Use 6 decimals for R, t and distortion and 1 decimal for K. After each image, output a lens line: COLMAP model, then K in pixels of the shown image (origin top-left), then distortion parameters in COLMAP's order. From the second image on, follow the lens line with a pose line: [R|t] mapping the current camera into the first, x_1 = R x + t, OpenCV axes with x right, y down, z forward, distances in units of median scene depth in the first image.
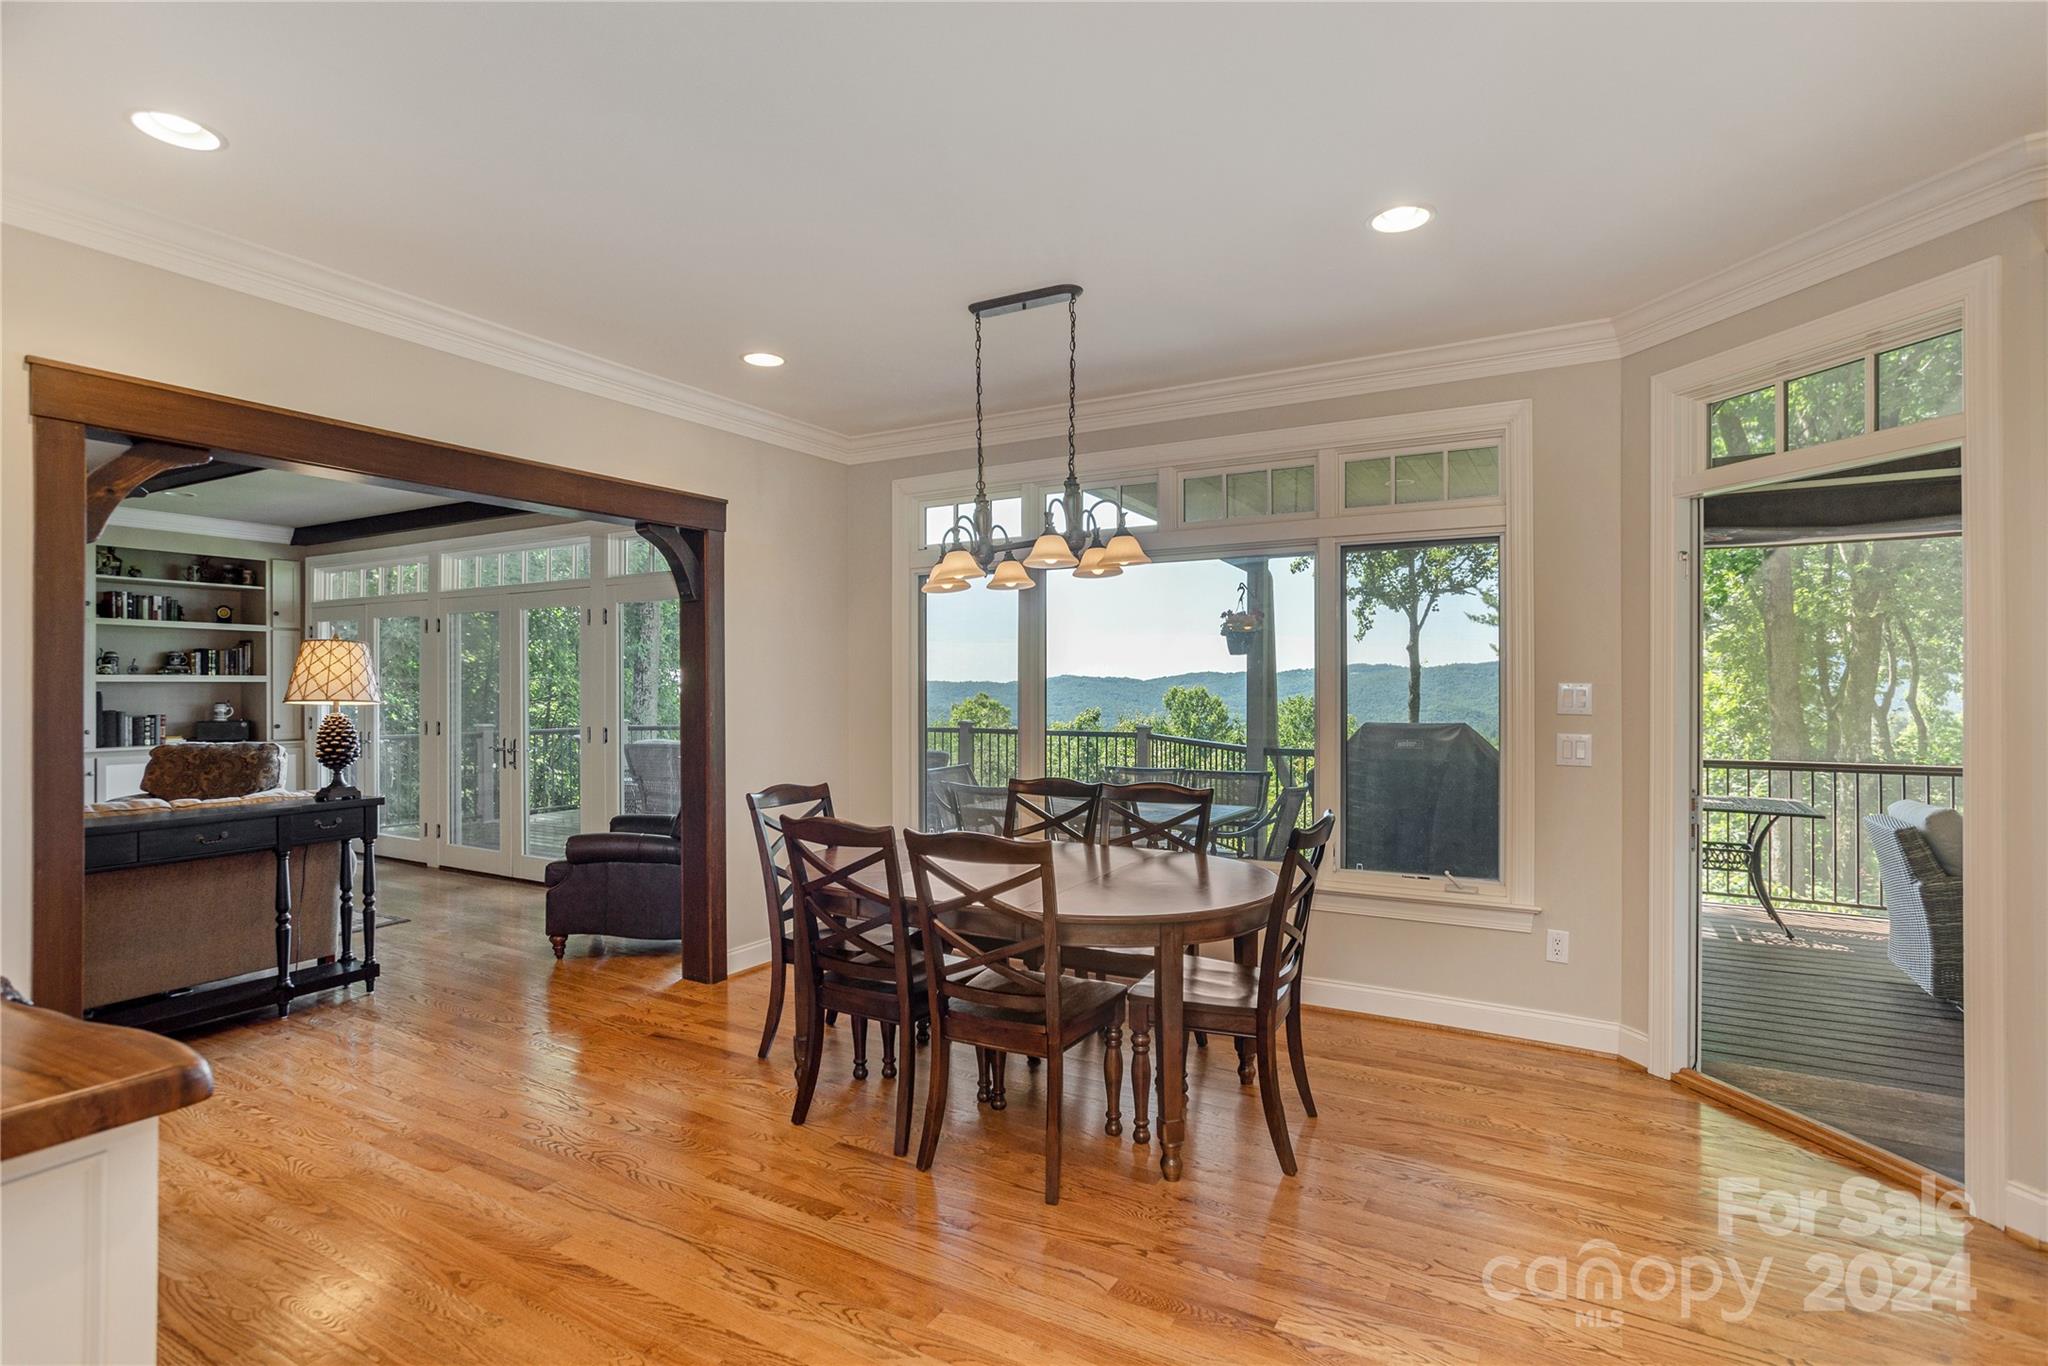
lens RADIAL K [[1001.5, 0, 1028.0], [0, 1001.5, 678.4], [0, 0, 1]] dist [0.017212, 0.000277]
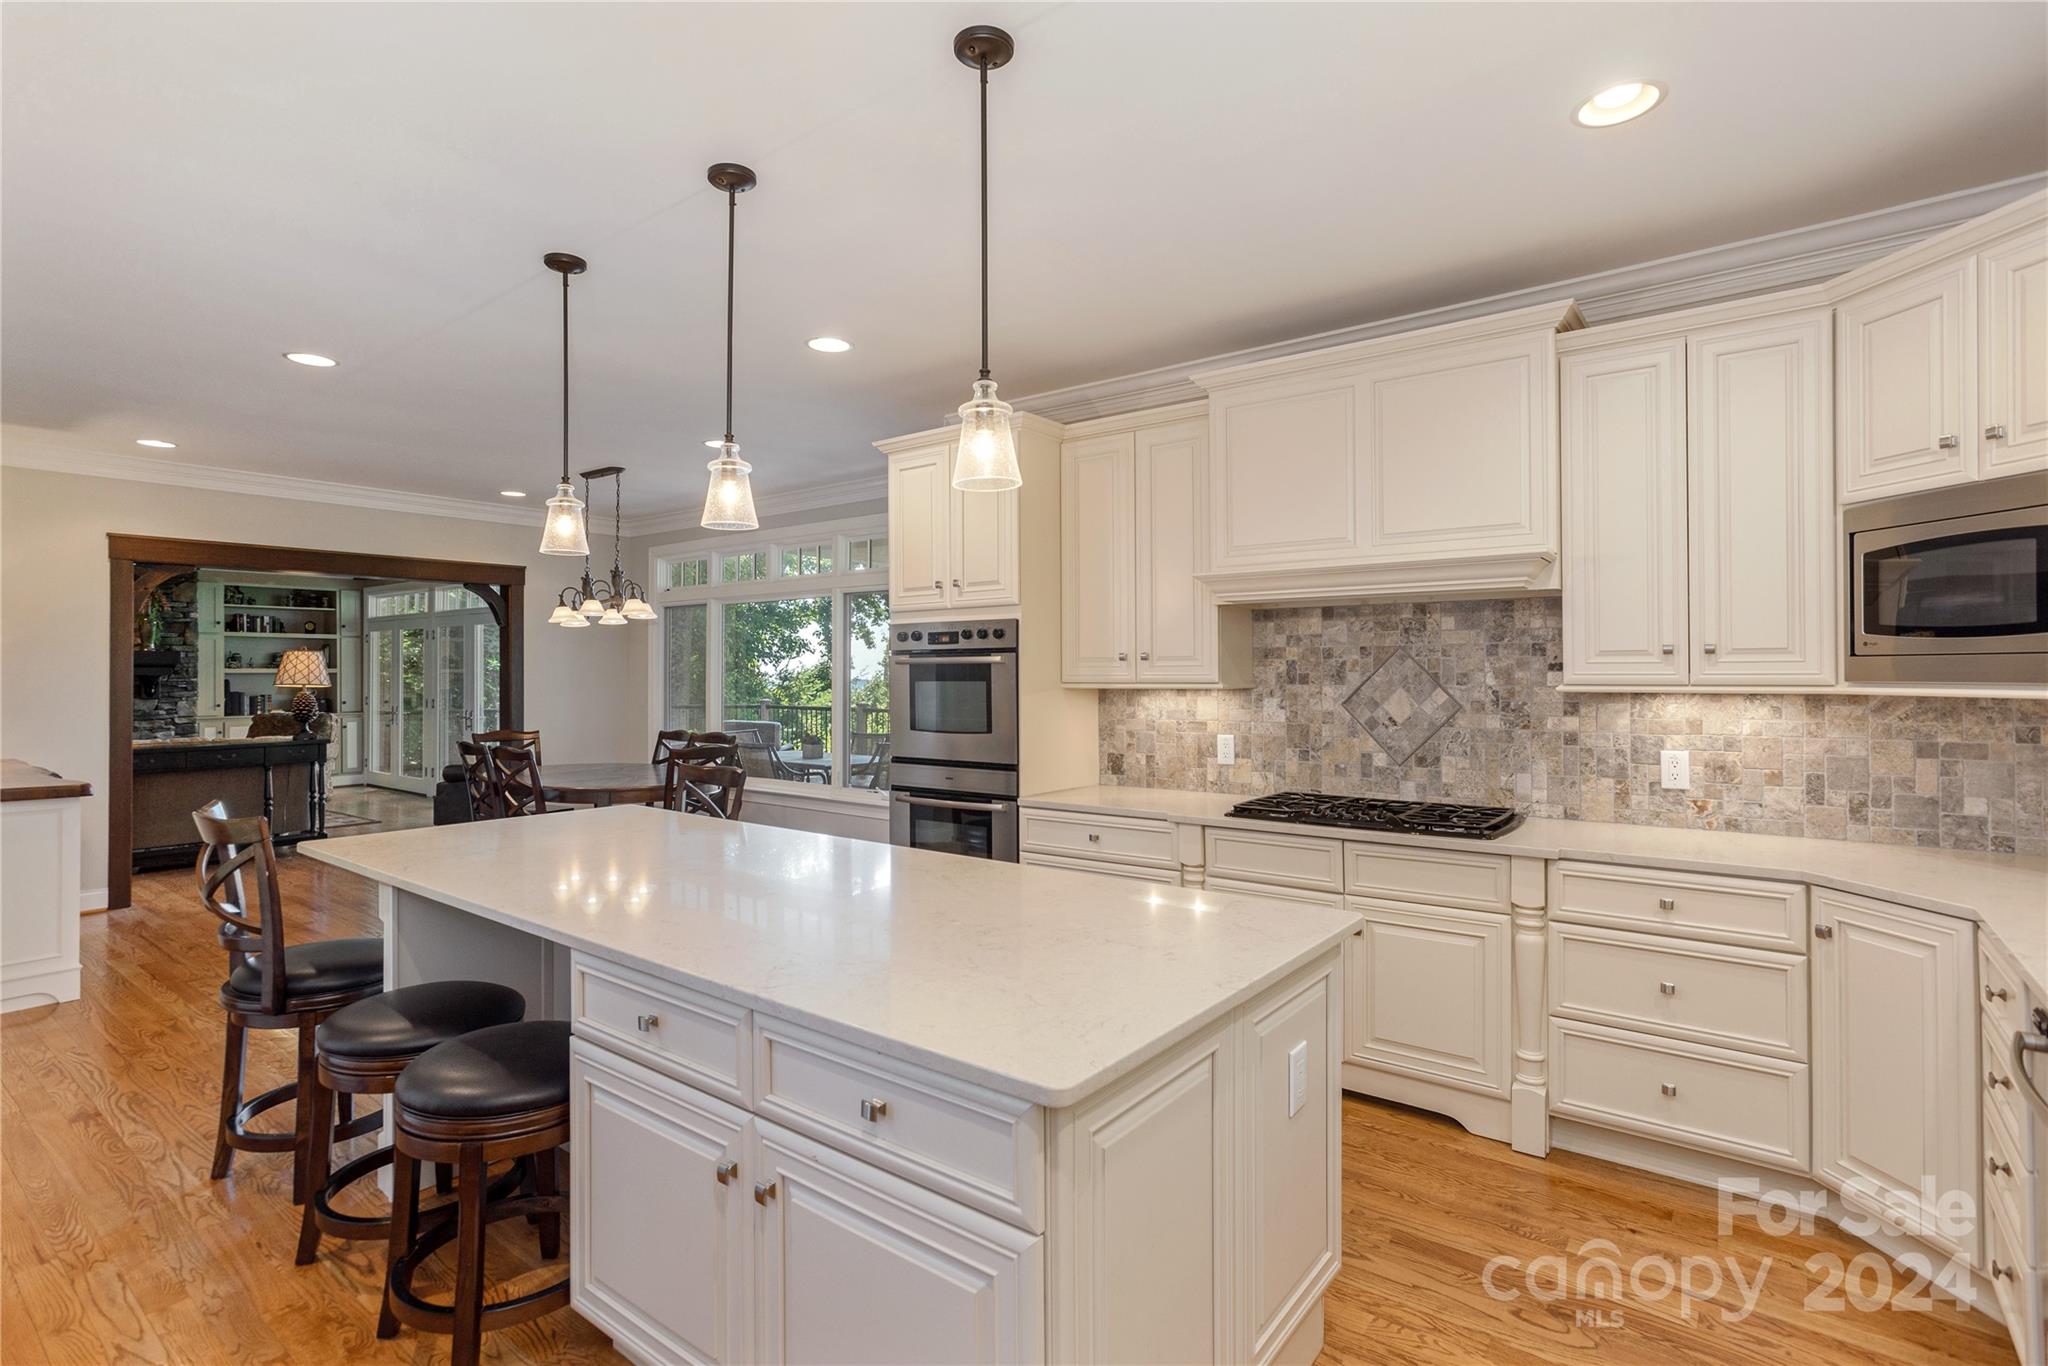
lens RADIAL K [[981.0, 0, 992.6], [0, 981.0, 658.5], [0, 0, 1]] dist [0.054317, 0.000083]
pose [[0.987963, -0.002534, -0.154668, 0.452984], [0.001092, 0.999955, -0.009407, -0.003305], [0.154685, 0.009125, 0.987922, -0.323796]]
